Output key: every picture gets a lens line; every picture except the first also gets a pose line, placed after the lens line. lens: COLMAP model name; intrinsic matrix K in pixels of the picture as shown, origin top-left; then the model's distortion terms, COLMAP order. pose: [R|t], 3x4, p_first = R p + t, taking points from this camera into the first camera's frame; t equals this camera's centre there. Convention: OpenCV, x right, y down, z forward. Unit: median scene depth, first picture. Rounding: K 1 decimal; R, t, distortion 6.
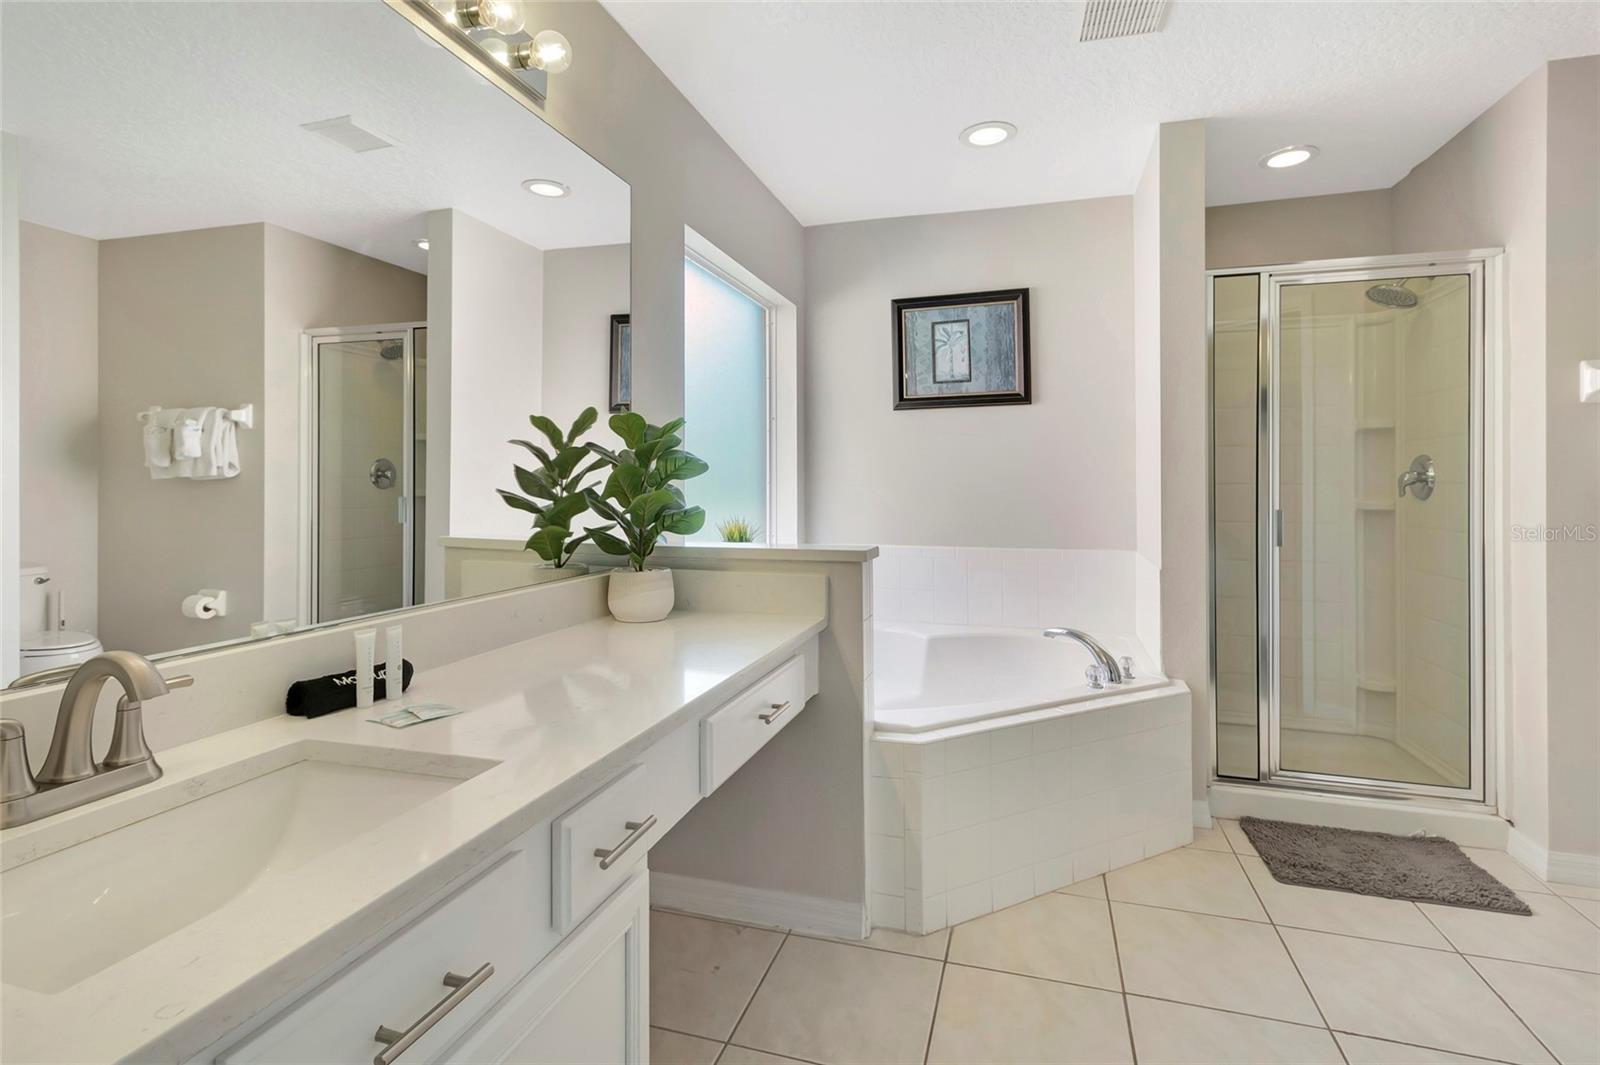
lens RADIAL K [[736.2, 0, 828.3], [0, 736.2, 485.1], [0, 0, 1]] dist [-0.000951, 0.000012]
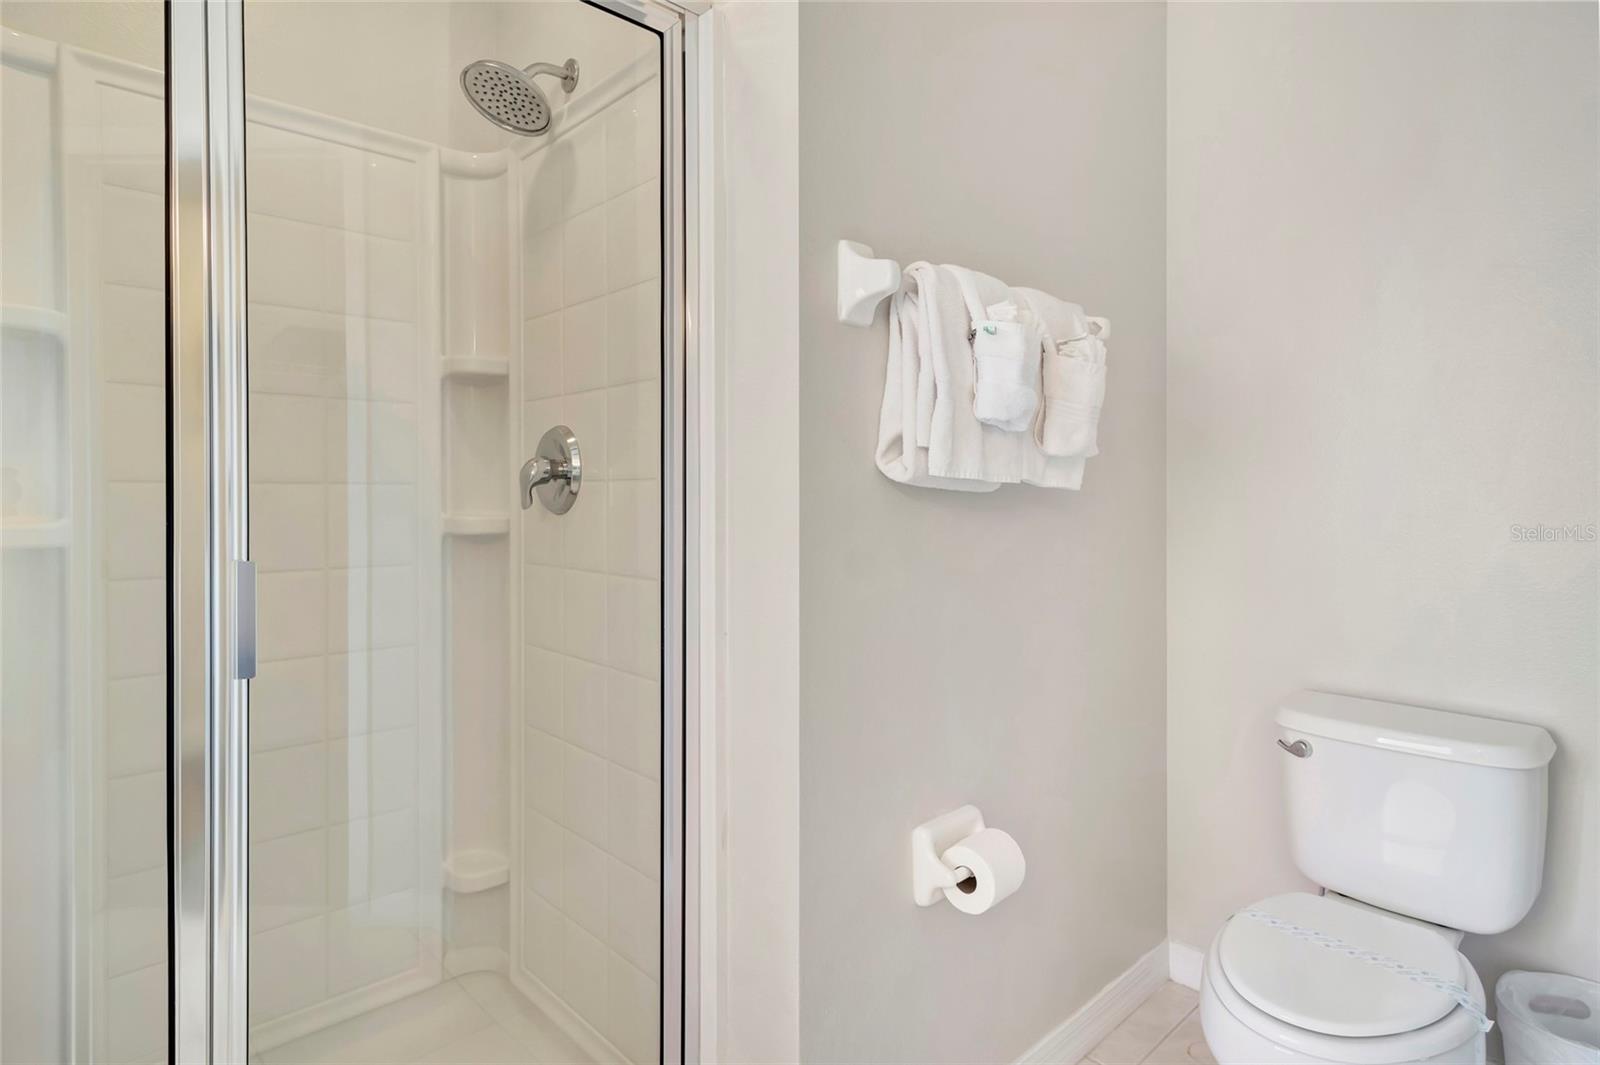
lens RADIAL K [[876.9, 0, 800.8], [0, 876.9, 519.5], [0, 0, 1]] dist [0.023562, 0.000383]
pose [[0.510501, -0.020568, 0.859631, 0.343808], [-0.011220, 0.999469, 0.030577, 0.003117], [-0.859804, -0.025255, 0.509999, 0.509209]]
